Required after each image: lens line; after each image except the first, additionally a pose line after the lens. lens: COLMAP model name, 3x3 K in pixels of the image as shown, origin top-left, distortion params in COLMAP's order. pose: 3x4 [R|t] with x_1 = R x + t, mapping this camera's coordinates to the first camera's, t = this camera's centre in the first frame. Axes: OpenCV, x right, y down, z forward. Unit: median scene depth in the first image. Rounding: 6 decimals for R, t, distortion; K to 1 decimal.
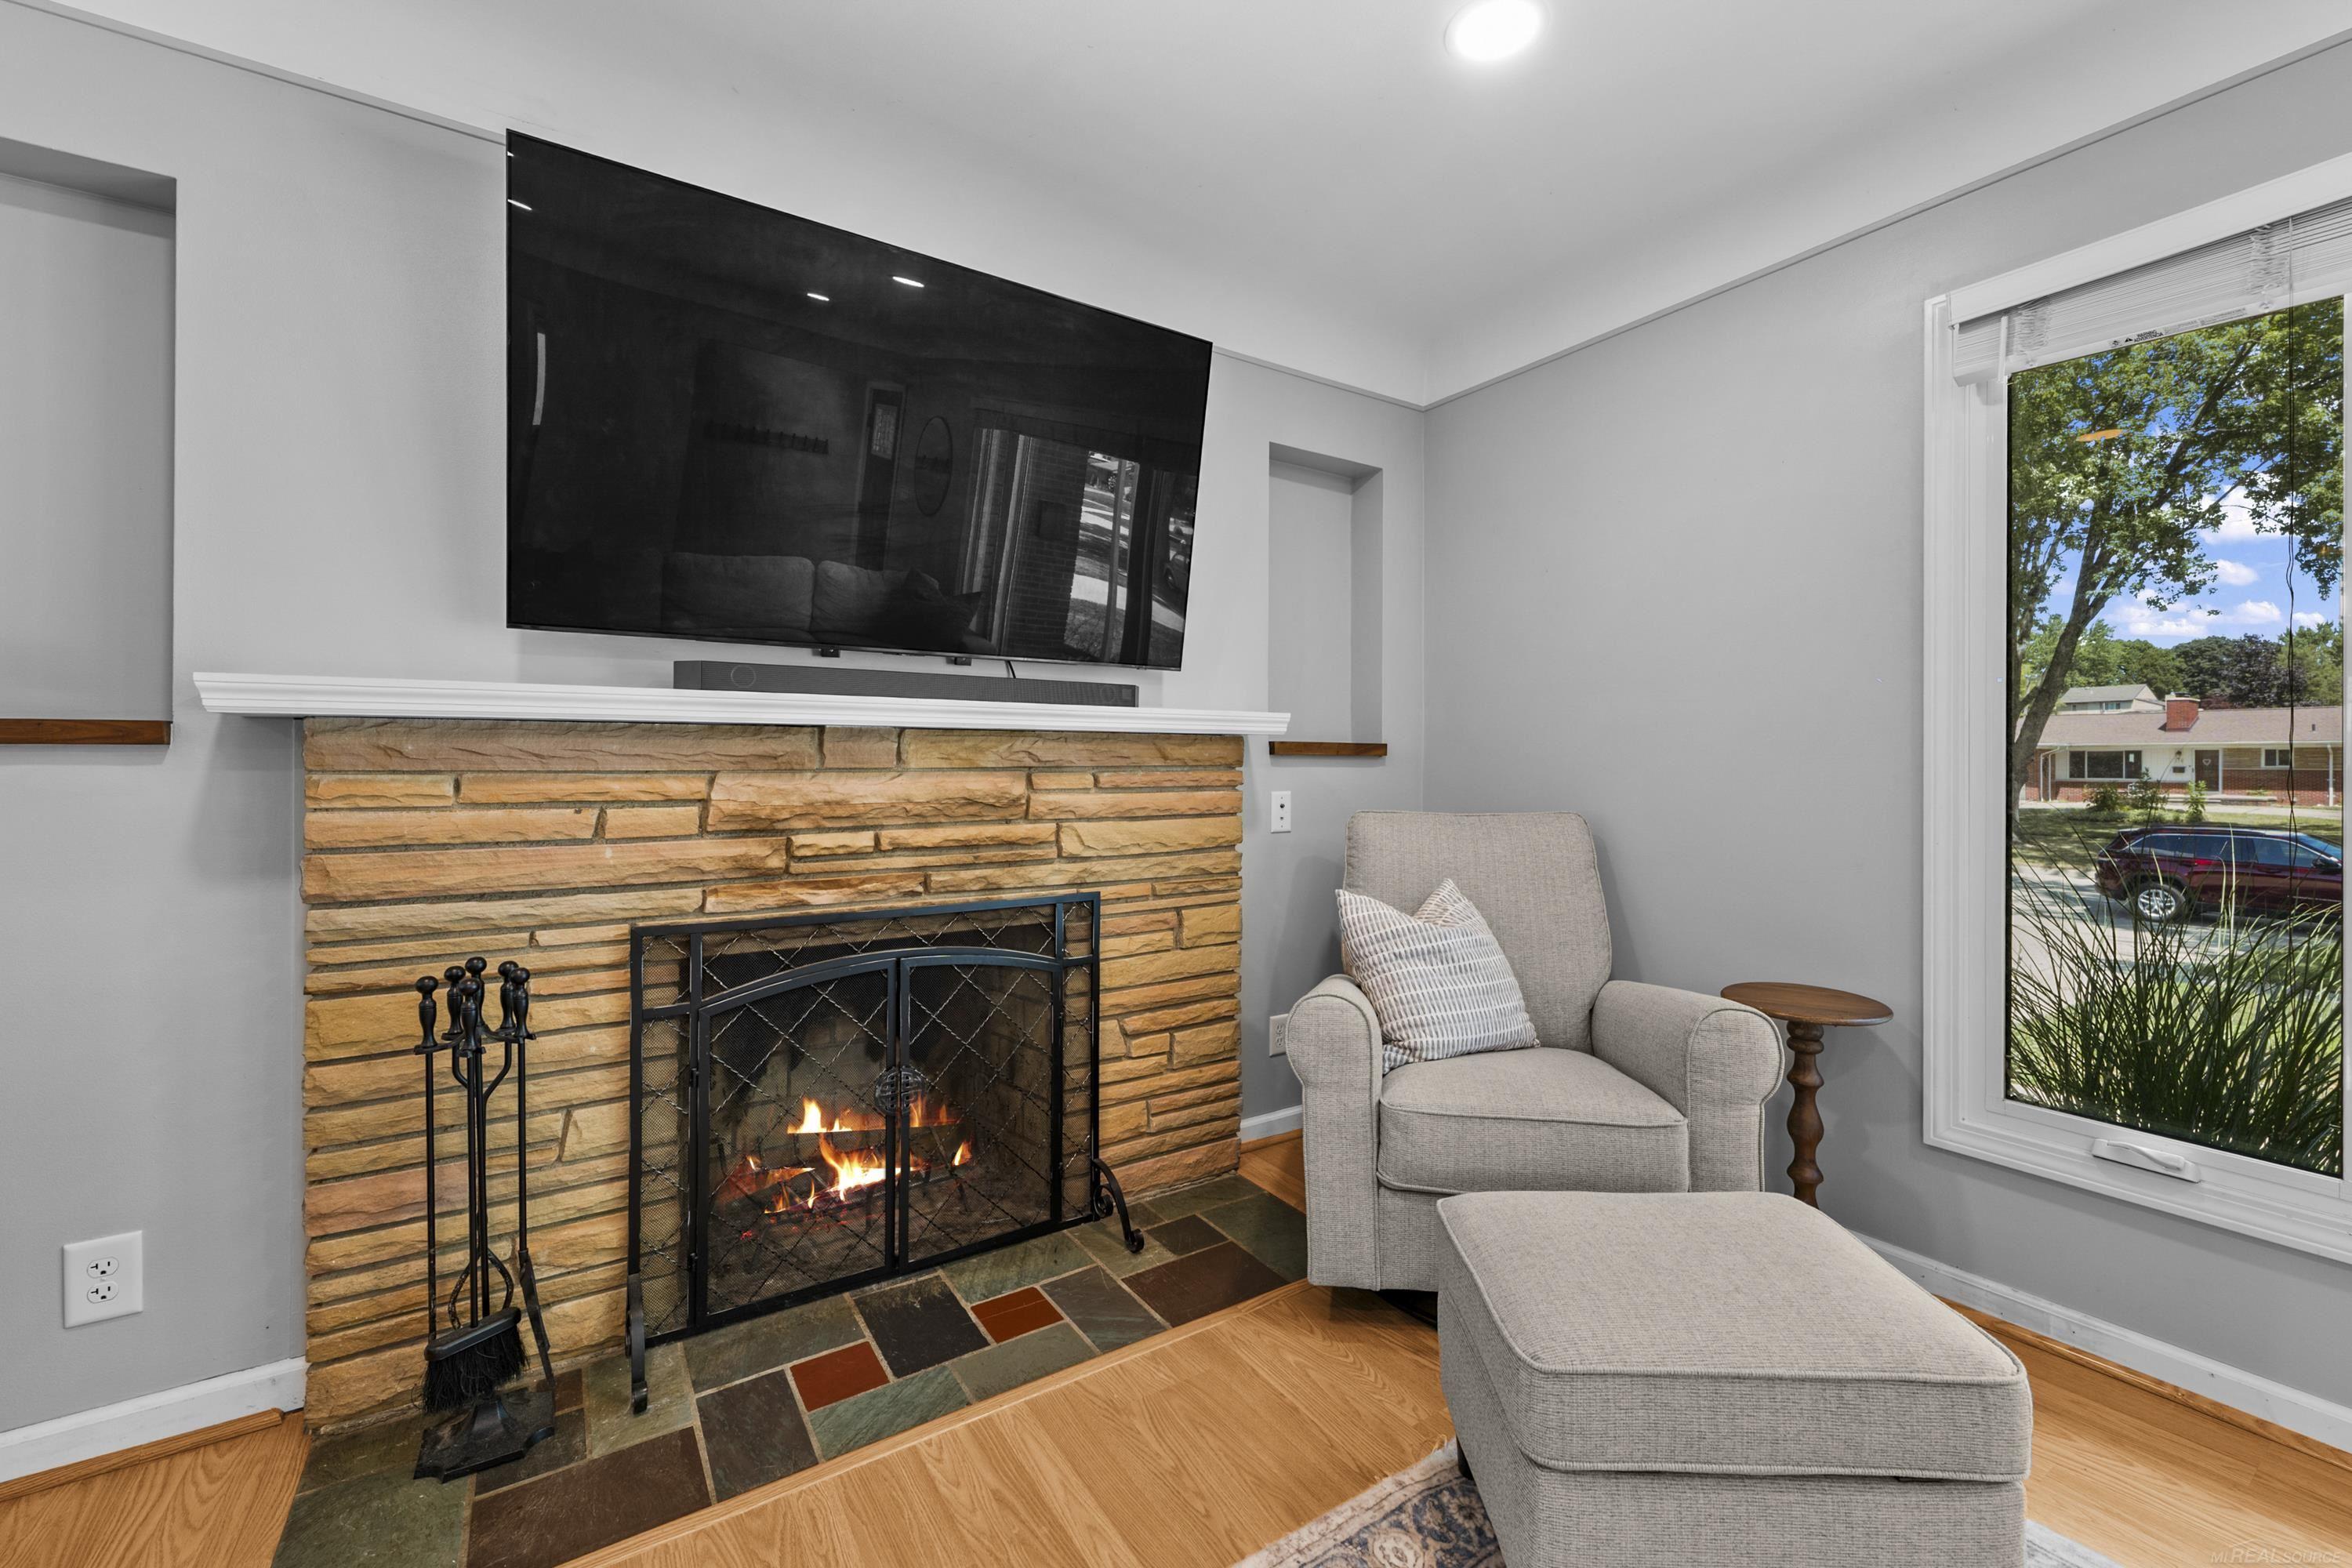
lens RADIAL K [[957.9, 0, 1171.6], [0, 957.9, 762.9], [0, 0, 1]] dist [0.000581, 0.001002]
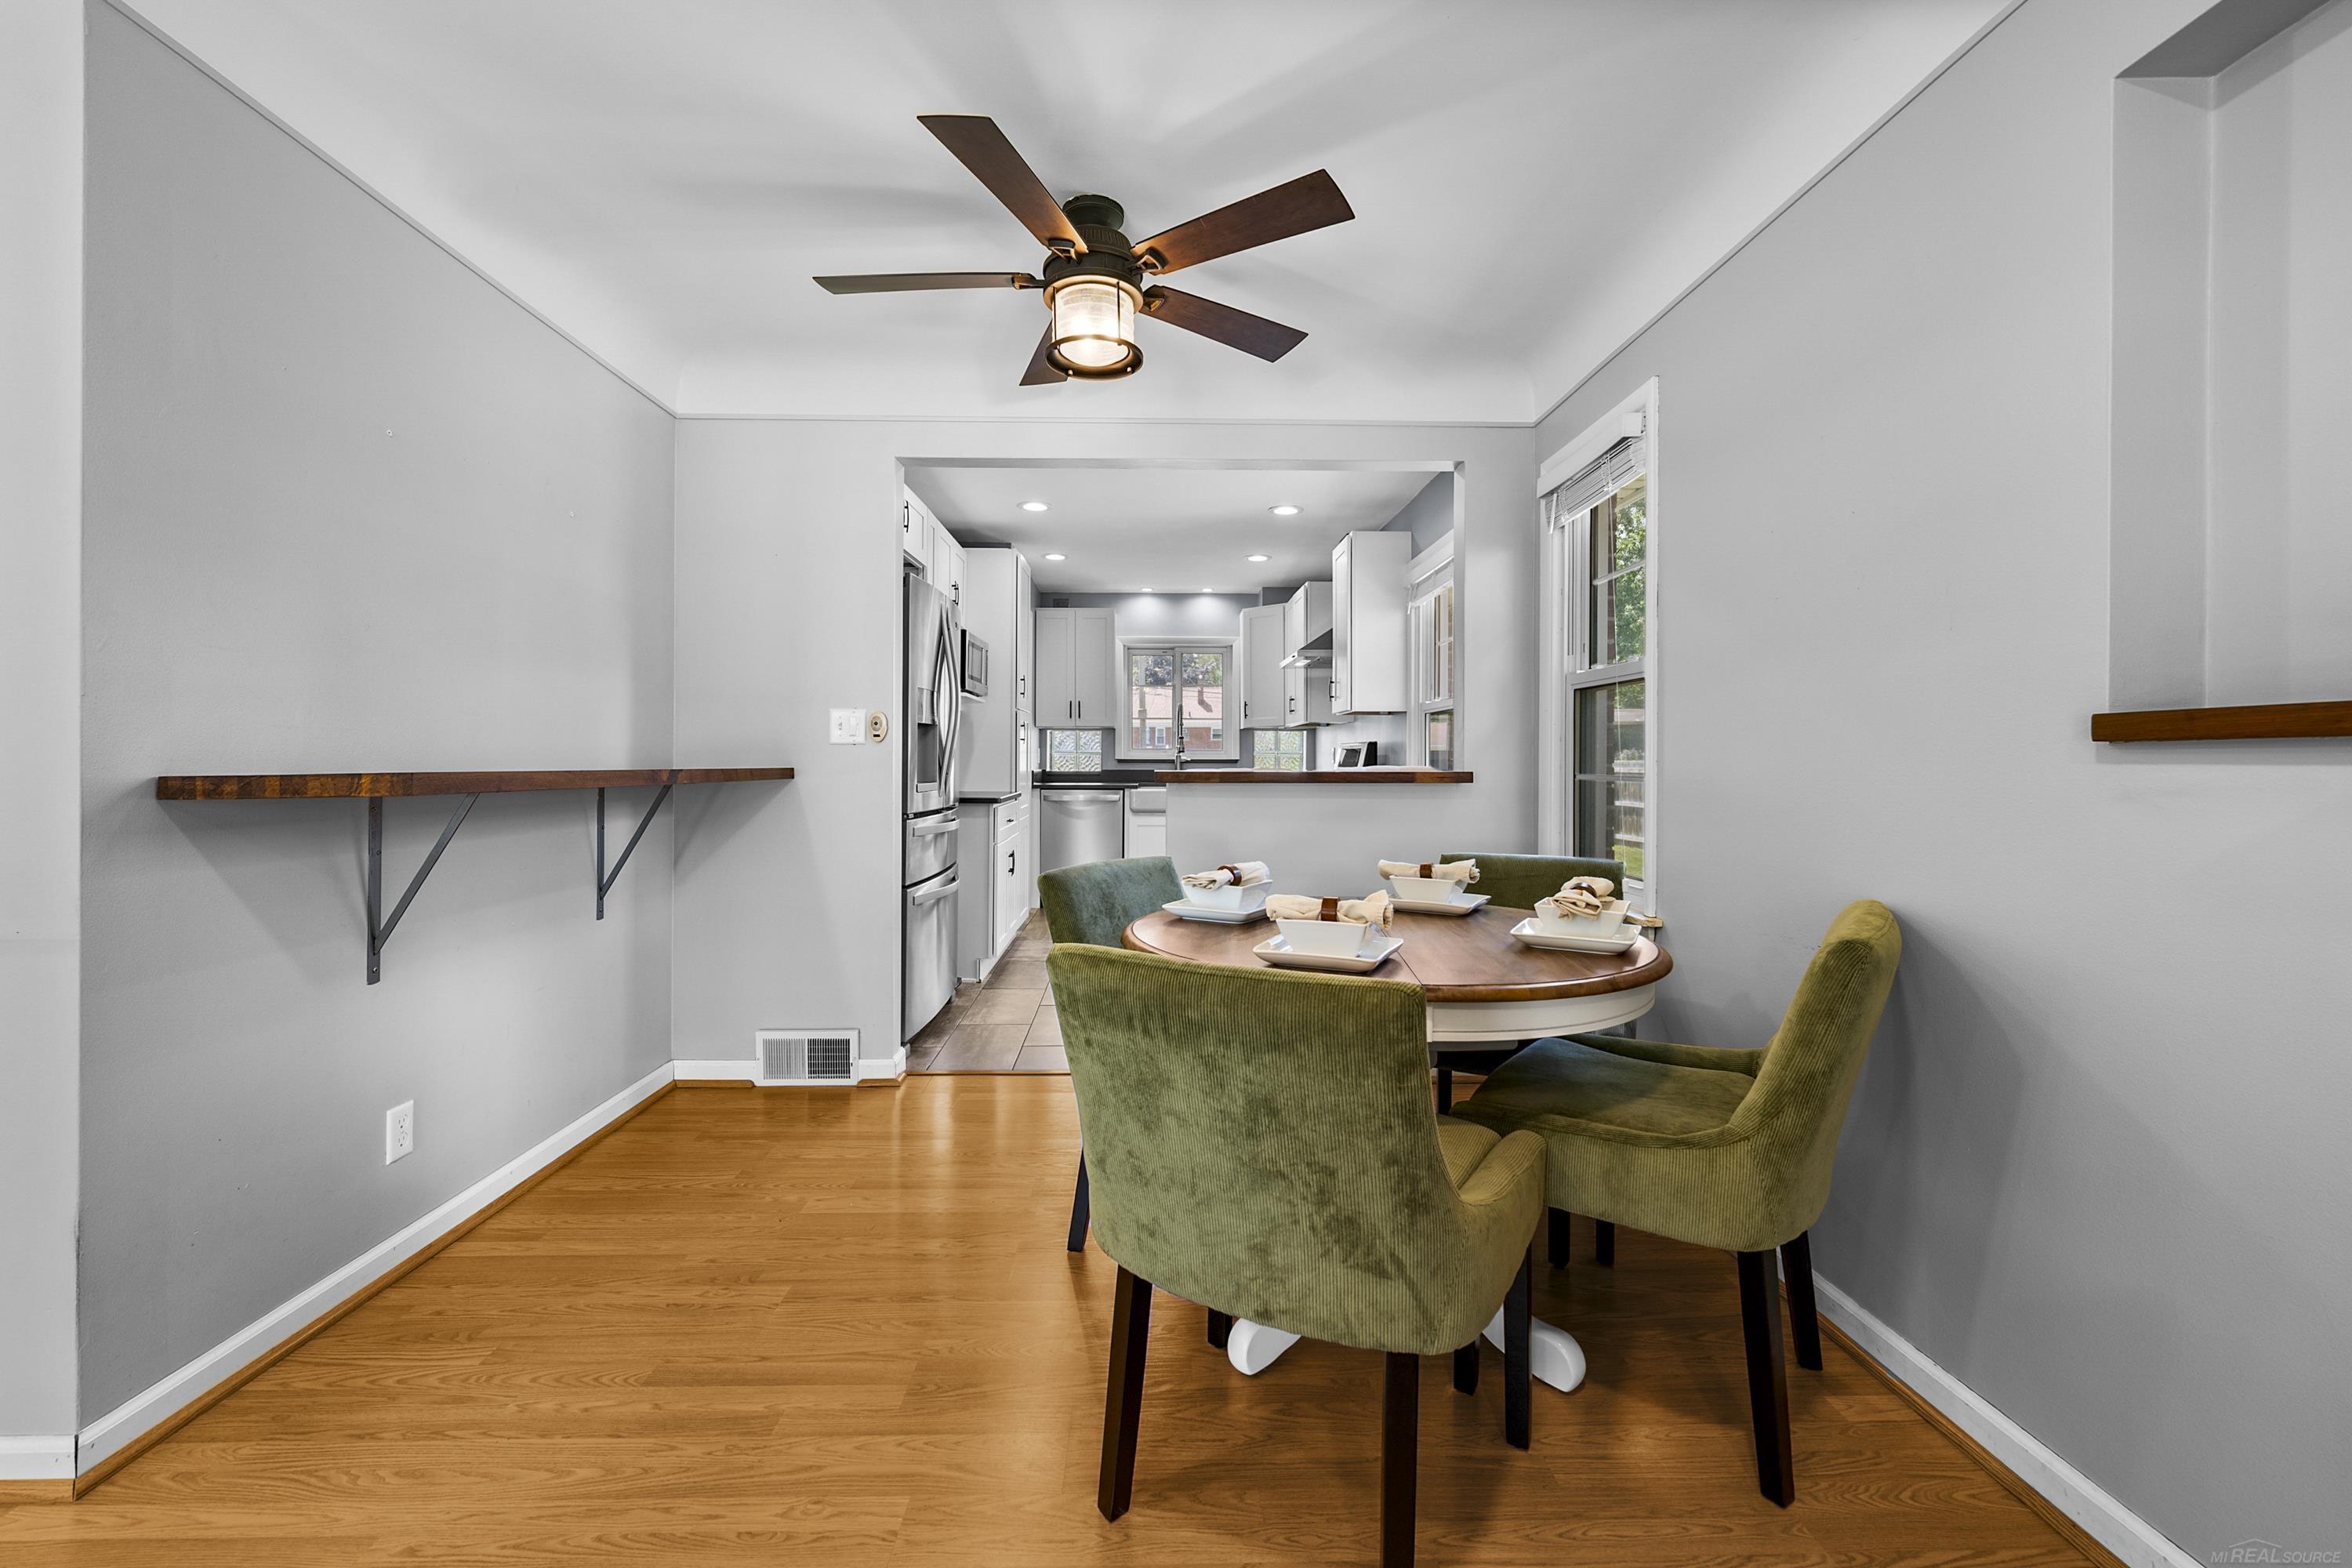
lens RADIAL K [[957.9, 0, 1176.8], [0, 957.9, 758.4], [0, 0, 1]] dist [0.000581, 0.001002]
pose [[-0.518182, -0.004669, -0.855257, -0.105774], [-0.005514, 0.999983, -0.002119, 0.003665], [0.855252, 0.003618, -0.518199, 0.474293]]
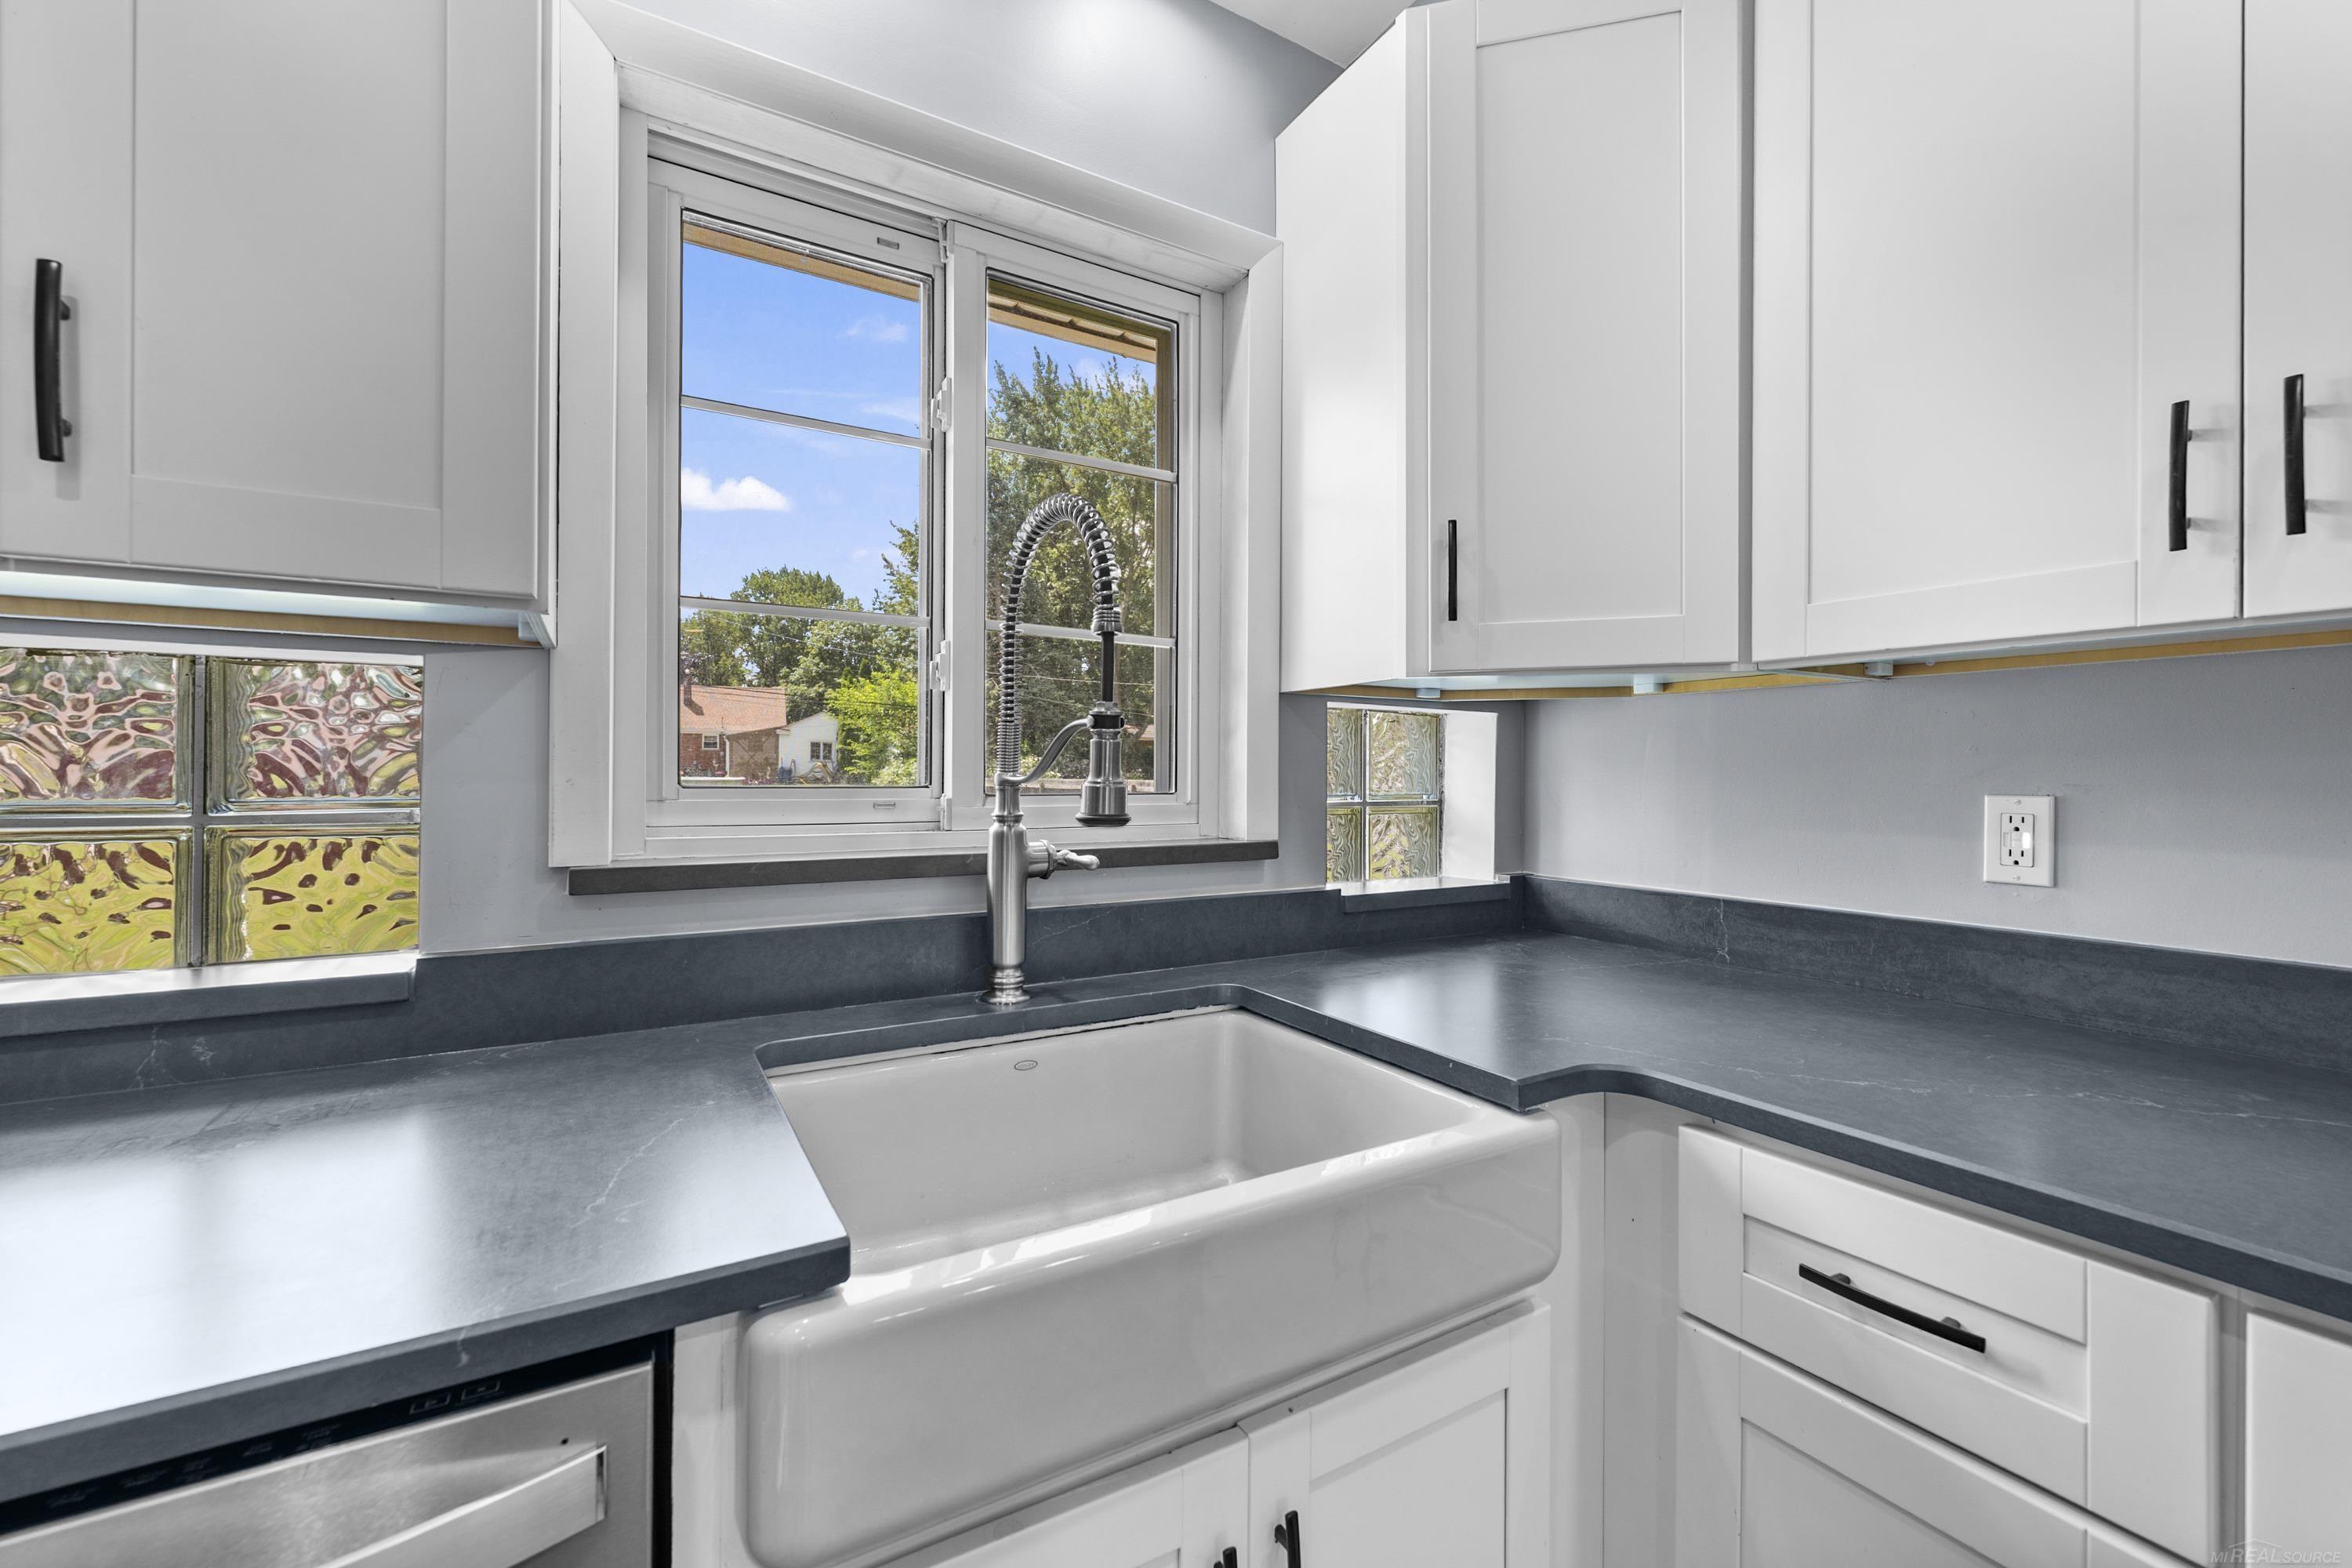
lens RADIAL K [[957.9, 0, 1175.2], [0, 957.9, 774.7], [0, 0, 1]] dist [0.000581, 0.001002]
pose [[-0.037569, -0.003776, -0.999287, -2.888554], [-0.010515, 0.999939, -0.003383, -0.056289], [0.999239, 0.010381, -0.037606, -1.458709]]
